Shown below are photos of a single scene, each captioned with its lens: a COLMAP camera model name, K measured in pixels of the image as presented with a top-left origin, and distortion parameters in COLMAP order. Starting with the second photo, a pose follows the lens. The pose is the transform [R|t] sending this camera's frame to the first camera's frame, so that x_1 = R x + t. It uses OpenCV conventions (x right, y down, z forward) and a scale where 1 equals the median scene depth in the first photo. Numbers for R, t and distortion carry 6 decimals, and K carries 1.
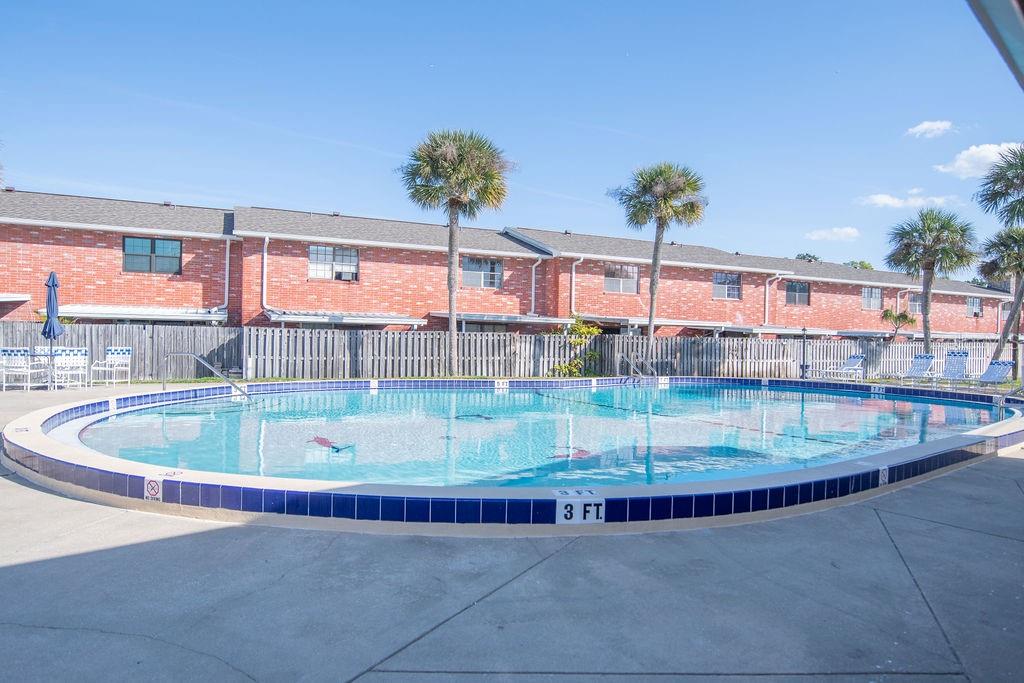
lens RADIAL K [[640.0, 0, 522.6], [0, 640.0, 341.2], [0, 0, 1]] dist [0.004145, 0.000111]
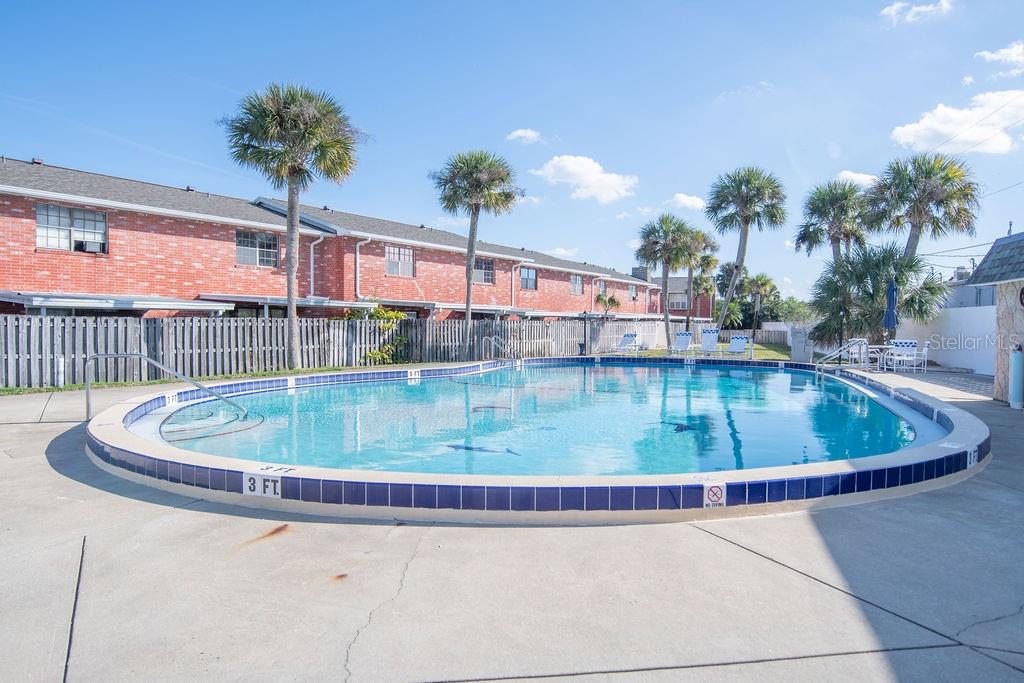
lens RADIAL K [[658.8, 0, 507.3], [0, 658.8, 330.0], [0, 0, 1]] dist [0.002125, -0.000631]
pose [[0.851901, -0.021339, 0.523269, -0.271577], [0.015585, 0.999760, 0.015397, -0.006669], [-0.523472, -0.004962, 0.852029, 0.067044]]
